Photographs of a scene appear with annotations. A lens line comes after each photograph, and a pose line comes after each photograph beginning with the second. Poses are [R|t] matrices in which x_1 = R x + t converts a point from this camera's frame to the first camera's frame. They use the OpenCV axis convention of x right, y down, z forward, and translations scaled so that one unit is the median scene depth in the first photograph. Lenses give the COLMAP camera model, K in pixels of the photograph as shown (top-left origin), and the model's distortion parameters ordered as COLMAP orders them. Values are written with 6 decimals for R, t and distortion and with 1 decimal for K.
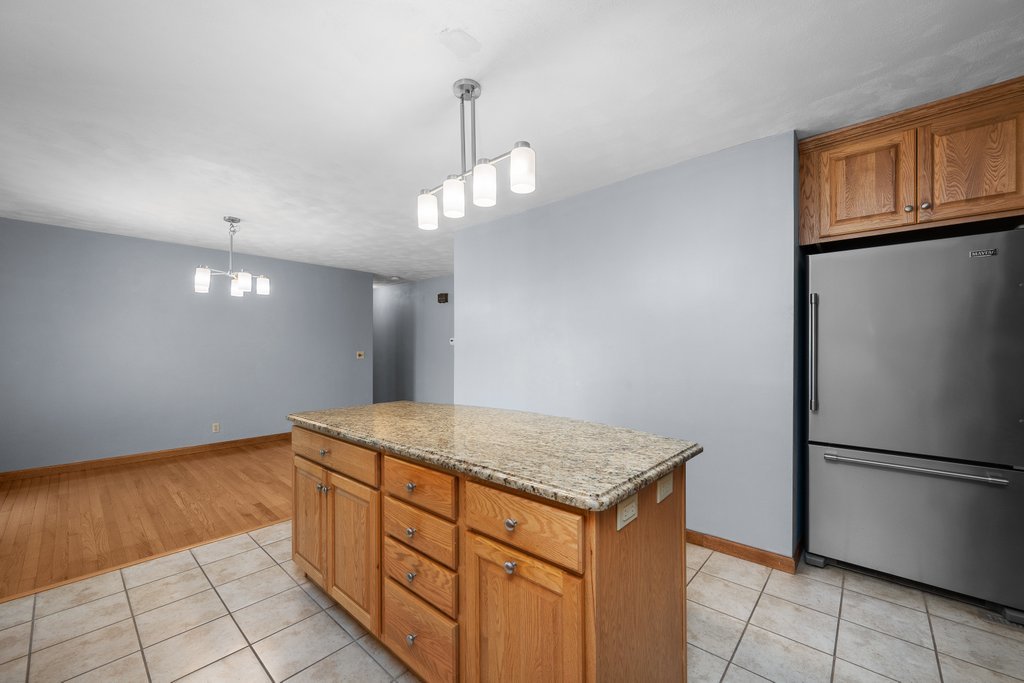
lens RADIAL K [[409.1, 0, 519.9], [0, 409.1, 343.1], [0, 0, 1]] dist [-0.002912, 0.001165]
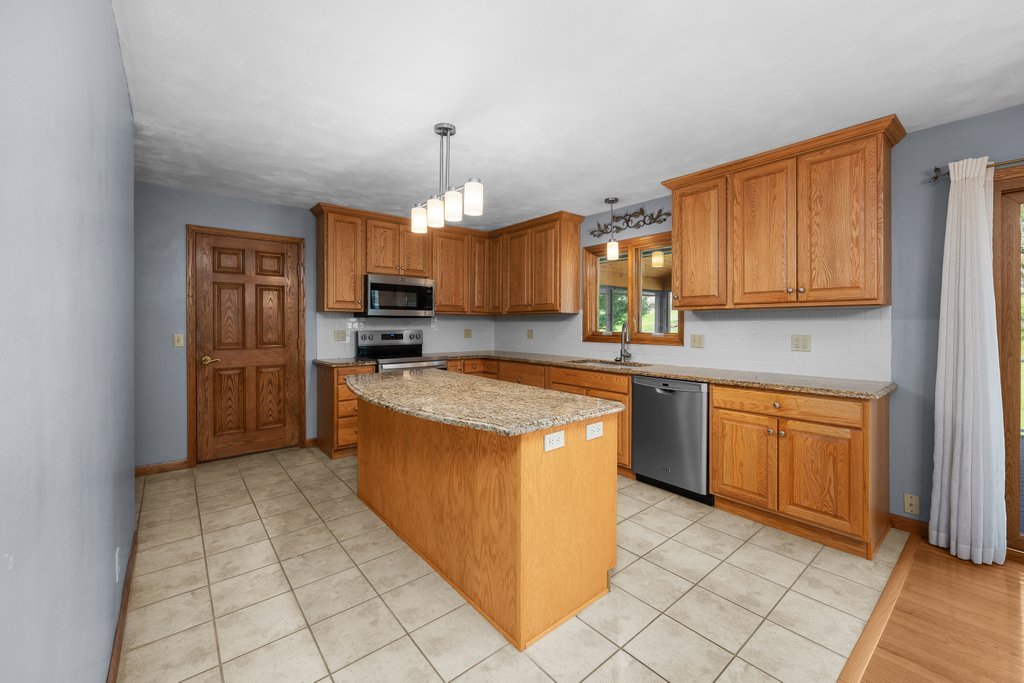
lens RADIAL K [[409.1, 0, 520.1], [0, 409.1, 326.7], [0, 0, 1]] dist [-0.002912, 0.001165]
pose [[-0.989575, 0.001510, 0.144010, -0.483405], [0.001381, 0.999999, -0.000990, 0.006801], [-0.144011, -0.000781, -0.989576, 1.967464]]
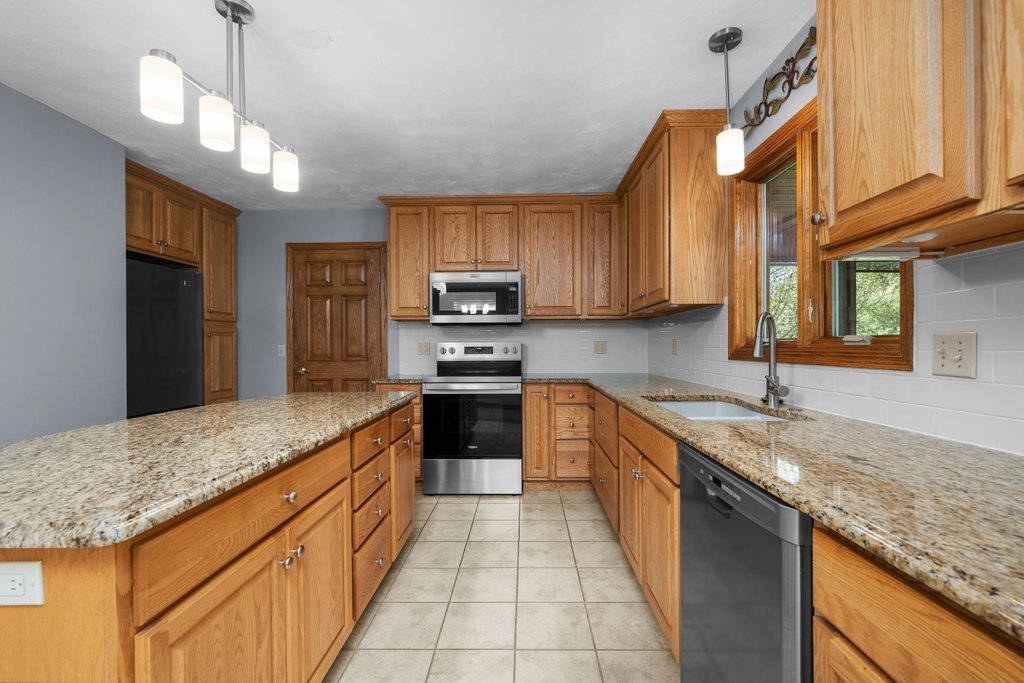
lens RADIAL K [[442.4, 0, 513.1], [0, 442.4, 347.7], [0, 0, 1]] dist [0.001688, -0.000299]
pose [[-0.644607, 0.005351, 0.764496, -1.010860], [0.003721, 0.999986, -0.003862, 0.053463], [-0.764505, 0.000355, -0.644617, 1.011235]]
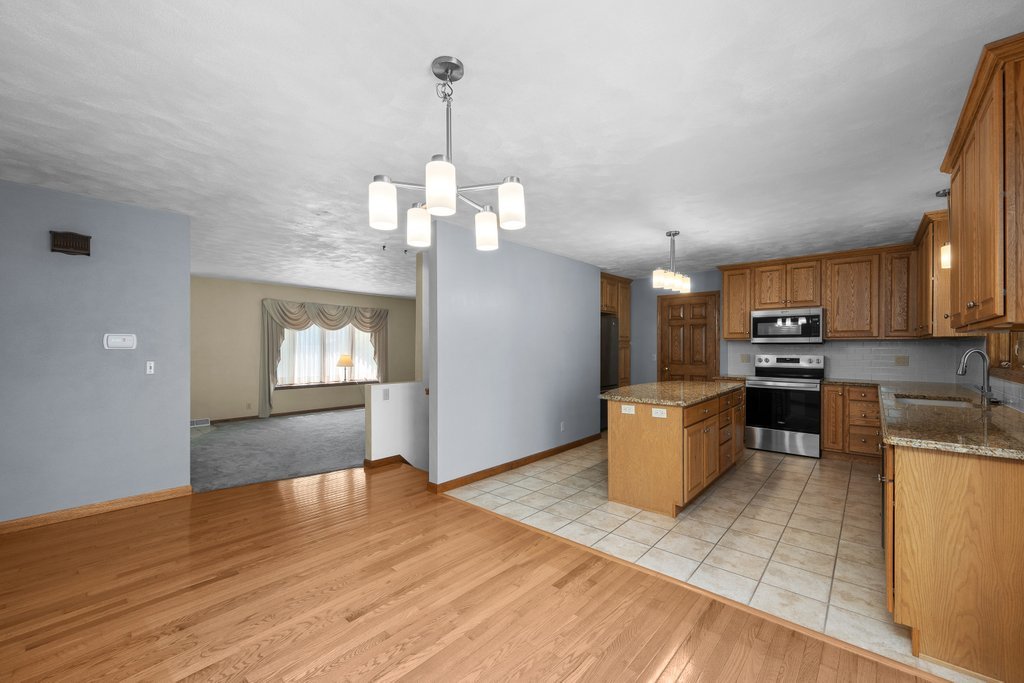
lens RADIAL K [[409.1, 0, 519.5], [0, 409.1, 347.4], [0, 0, 1]] dist [-0.002912, 0.001165]
pose [[-0.017039, 0.003082, 0.999850, -1.986629], [-0.009235, 0.999952, -0.003240, -0.000603], [-0.999812, -0.009289, -0.017010, 1.619597]]
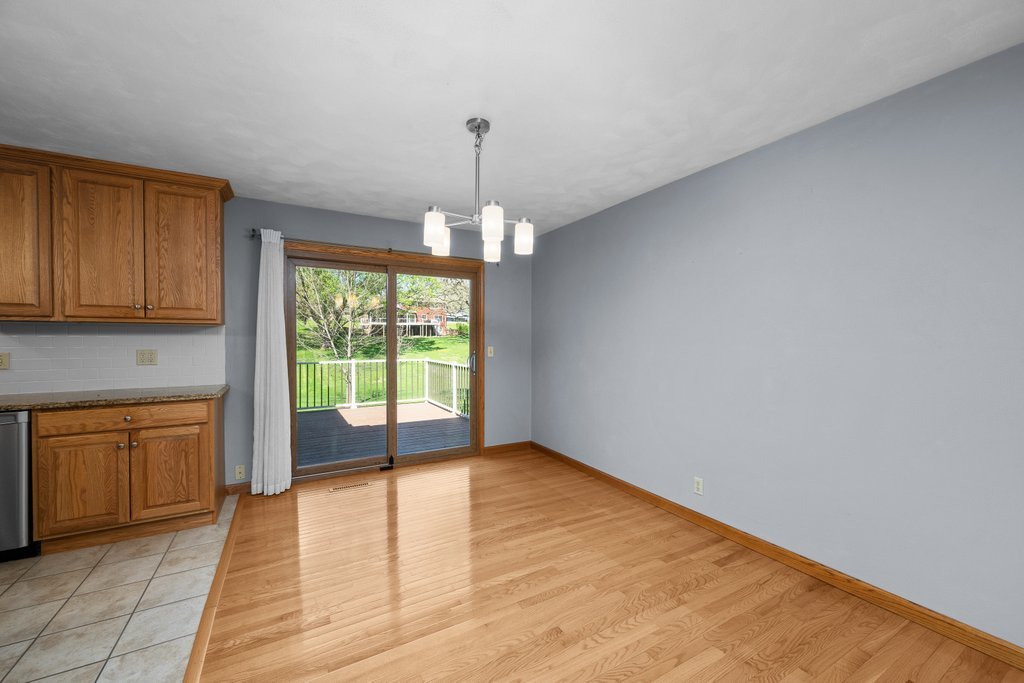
lens RADIAL K [[403.7, 0, 509.9], [0, 403.7, 341.0], [0, 0, 1]] dist [-0.002530, 0.000523]
pose [[-0.324952, 0.006322, -0.945709, -0.296497], [0.006020, 0.999971, 0.004616, 0.005666], [0.945711, -0.004193, -0.324981, 2.140148]]
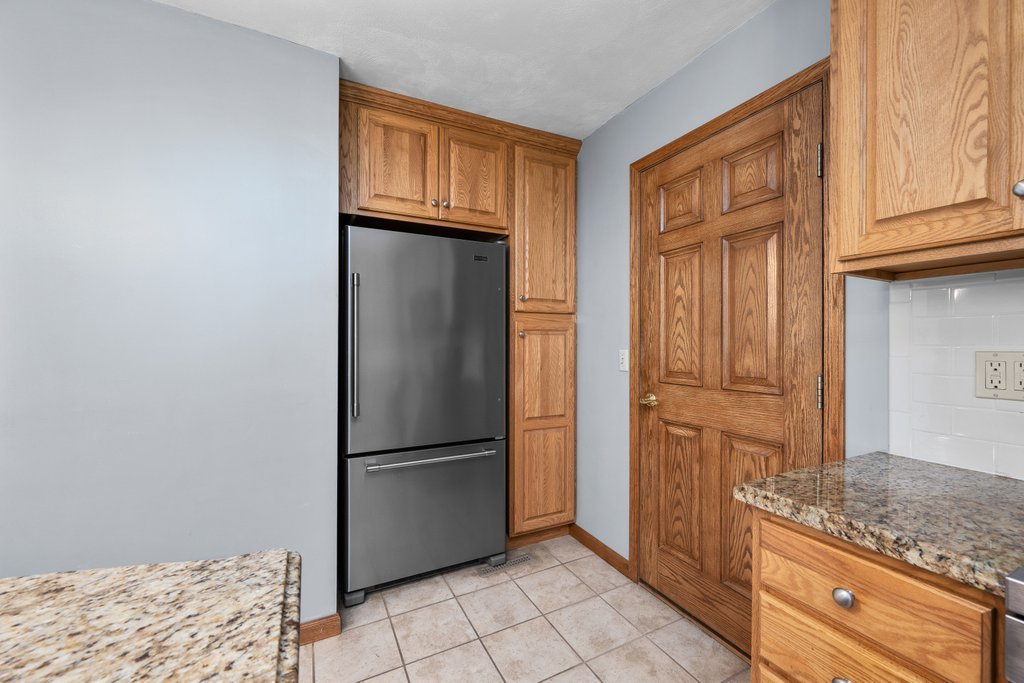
lens RADIAL K [[409.1, 0, 514.8], [0, 409.1, 343.2], [0, 0, 1]] dist [-0.002912, 0.001165]
pose [[0.370984, 0.001739, 0.928638, 0.081321], [-0.008166, 0.999966, 0.001390, 0.015766], [-0.928603, -0.008099, 0.370985, 0.416401]]
